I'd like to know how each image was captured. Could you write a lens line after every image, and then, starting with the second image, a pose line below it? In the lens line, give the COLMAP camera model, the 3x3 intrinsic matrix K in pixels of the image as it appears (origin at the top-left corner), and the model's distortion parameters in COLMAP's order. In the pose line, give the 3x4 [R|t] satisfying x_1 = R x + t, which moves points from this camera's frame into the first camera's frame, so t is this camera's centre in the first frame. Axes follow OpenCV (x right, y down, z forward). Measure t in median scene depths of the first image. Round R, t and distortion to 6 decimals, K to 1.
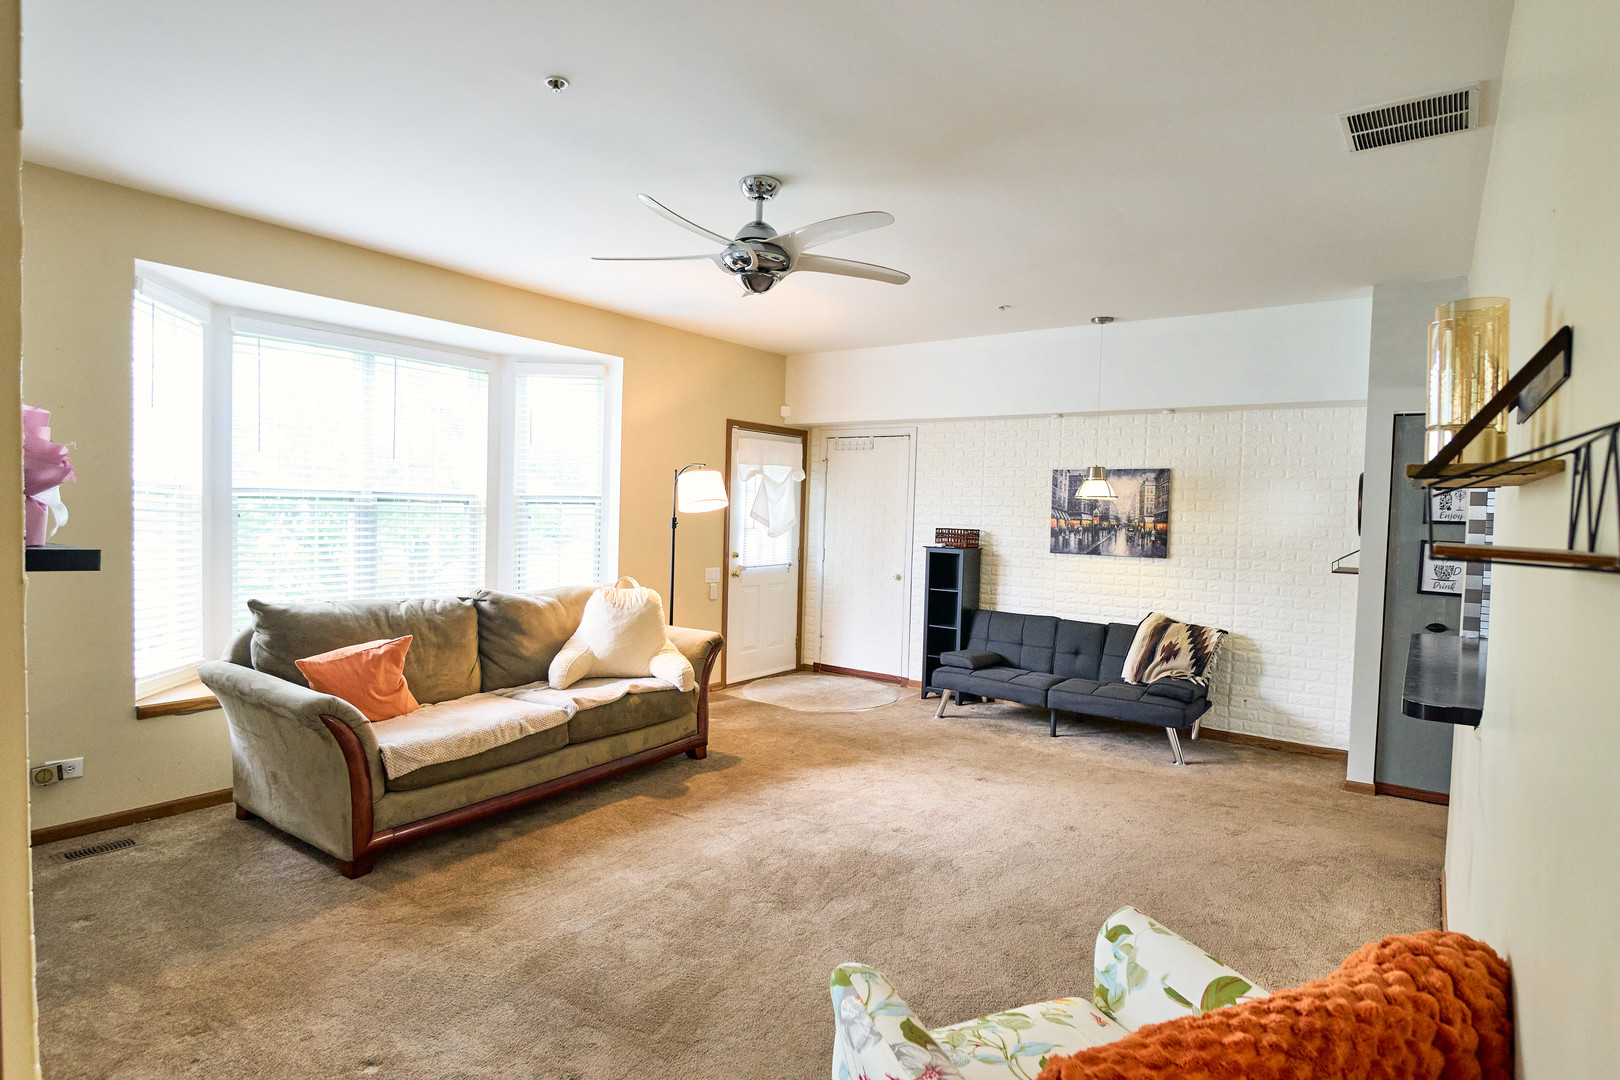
lens RADIAL K [[861.7, 0, 799.8], [0, 861.7, 543.5], [0, 0, 1]] dist [-0.003660, -0.000089]
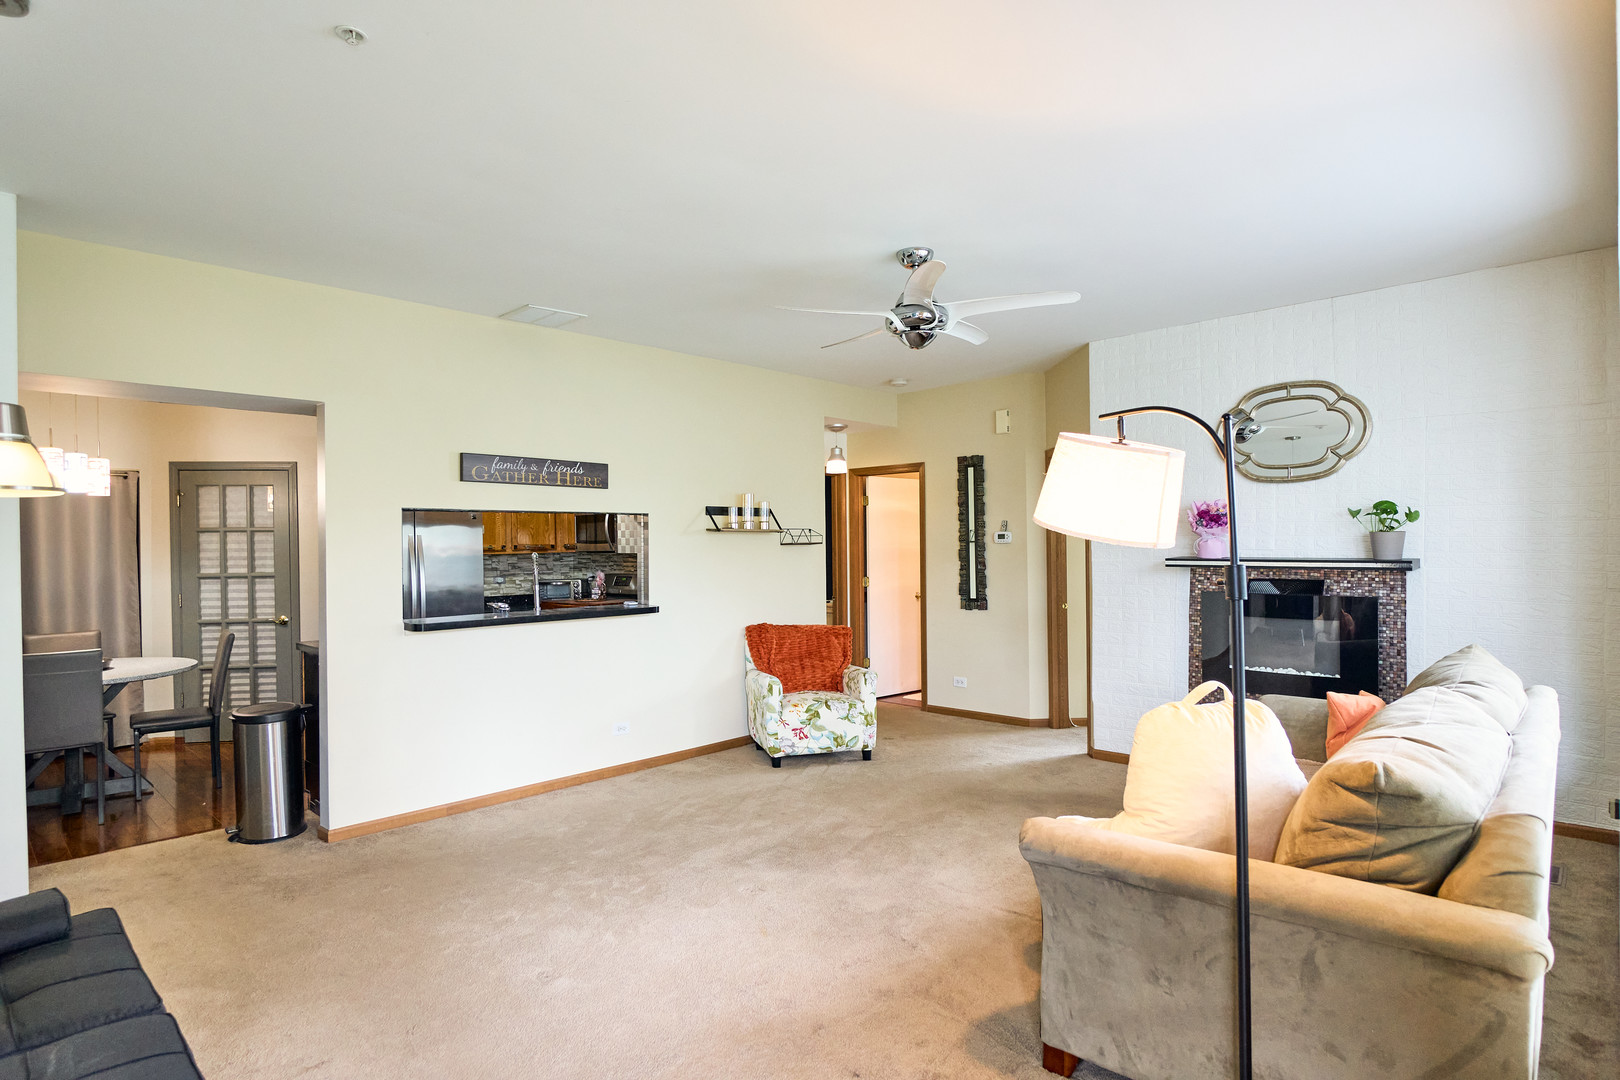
lens RADIAL K [[861.7, 0, 799.8], [0, 861.7, 543.5], [0, 0, 1]] dist [-0.003660, -0.000089]
pose [[-0.991069, -0.014228, 0.132587, -0.028584], [-0.008196, 0.998911, 0.045929, -0.047750], [-0.133096, 0.044432, -0.990107, 1.244113]]
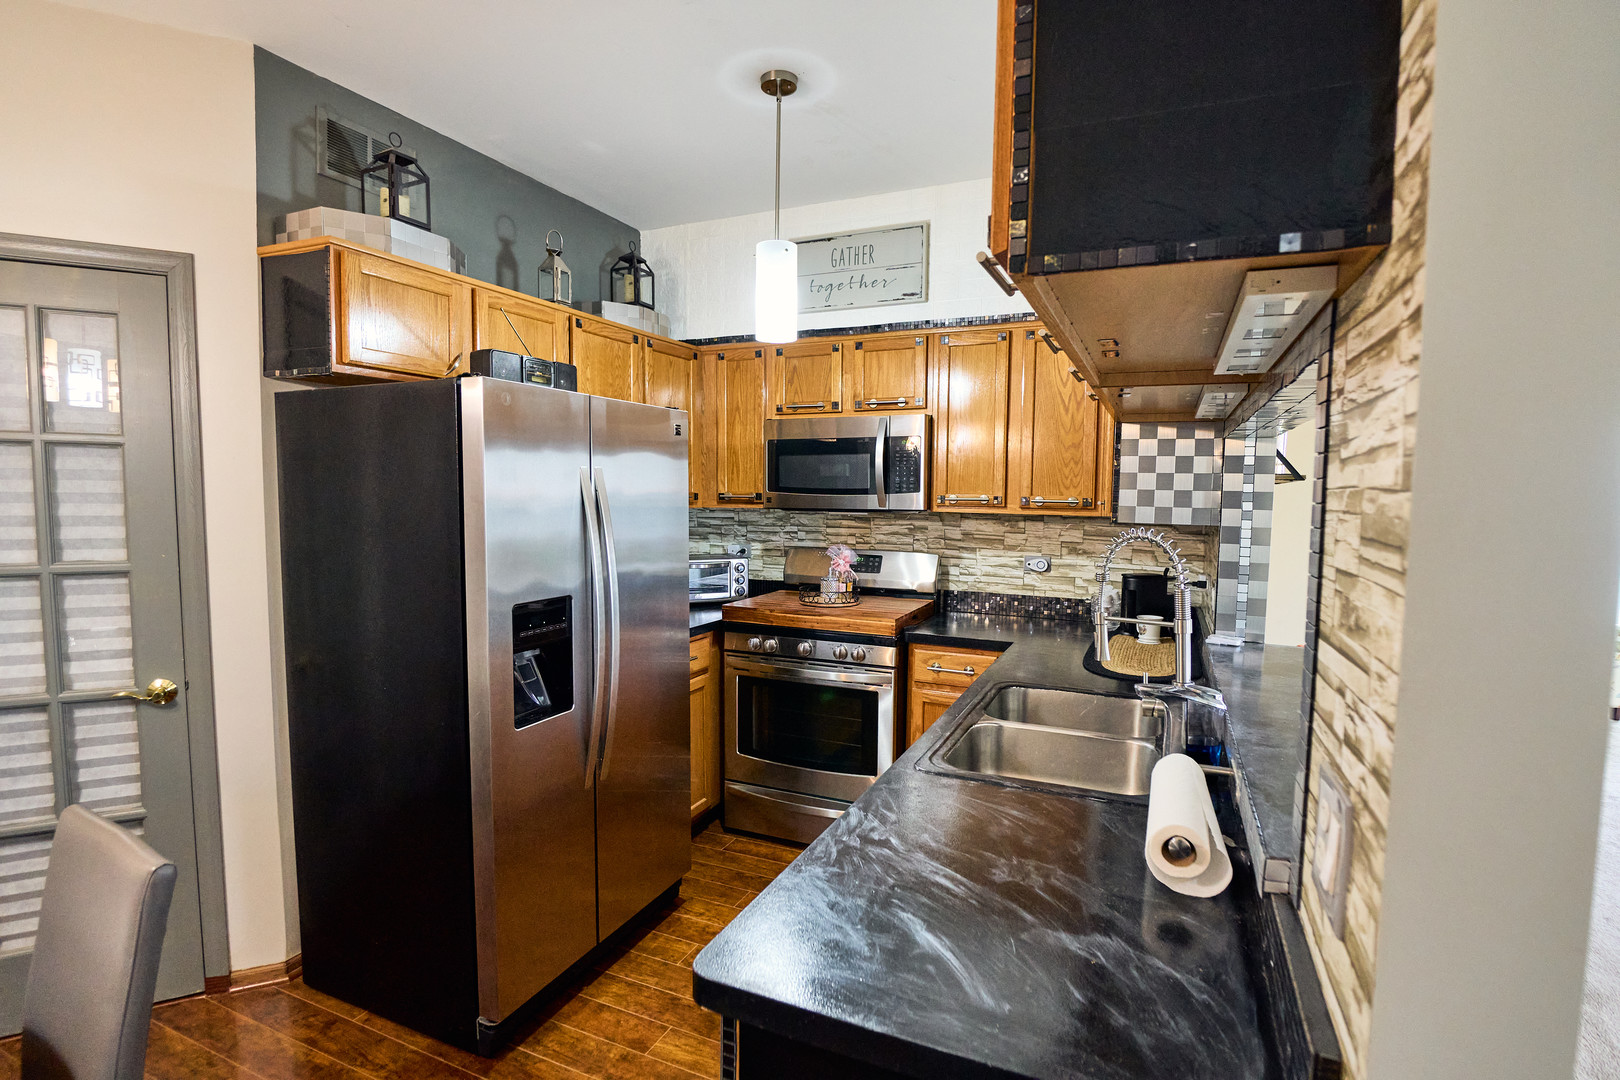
lens RADIAL K [[794.1, 0, 804.1], [0, 794.1, 544.8], [0, 0, 1]] dist [-0.016151, 0.000403]
pose [[-0.977330, -0.021192, -0.210661, 0.563378], [-0.044652, 0.993230, 0.107243, -0.014315], [0.206962, 0.114218, -0.971659, 0.651394]]
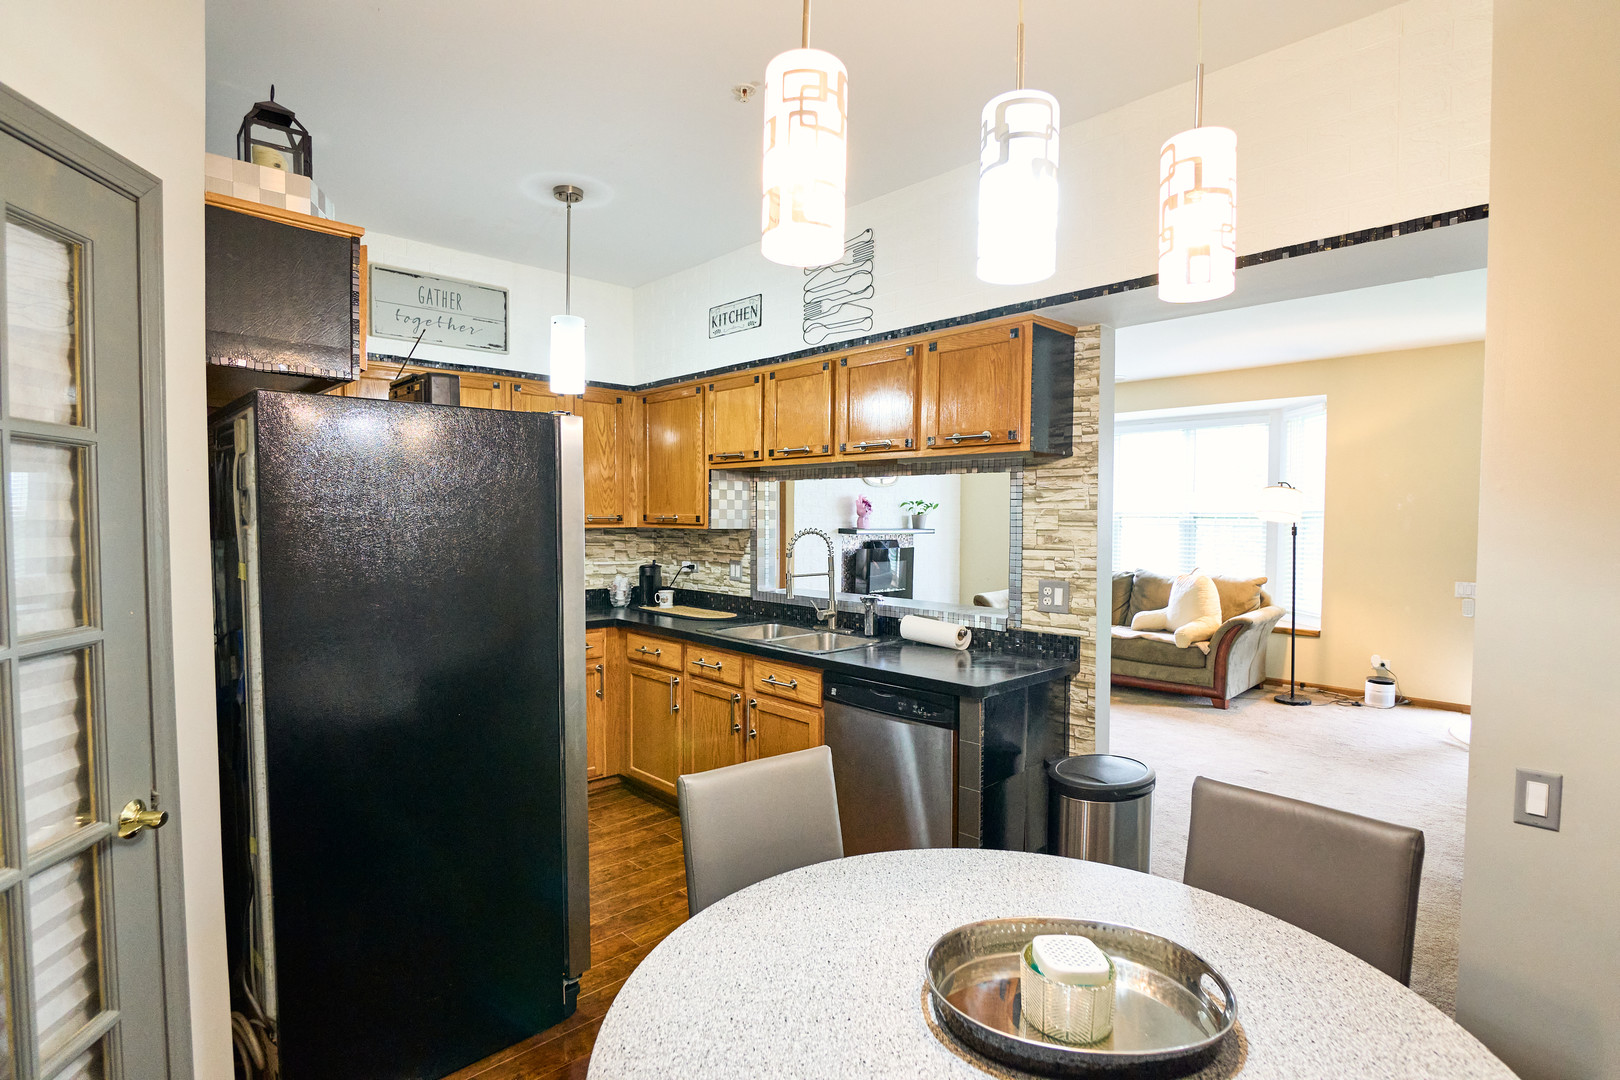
lens RADIAL K [[794.1, 0, 804.1], [0, 794.1, 544.8], [0, 0, 1]] dist [-0.016151, 0.000403]
pose [[-0.170403, 0.010861, -0.985315, 0.982306], [-0.050207, 0.998545, 0.019689, 0.007147], [0.984095, 0.052824, -0.169610, 0.481589]]
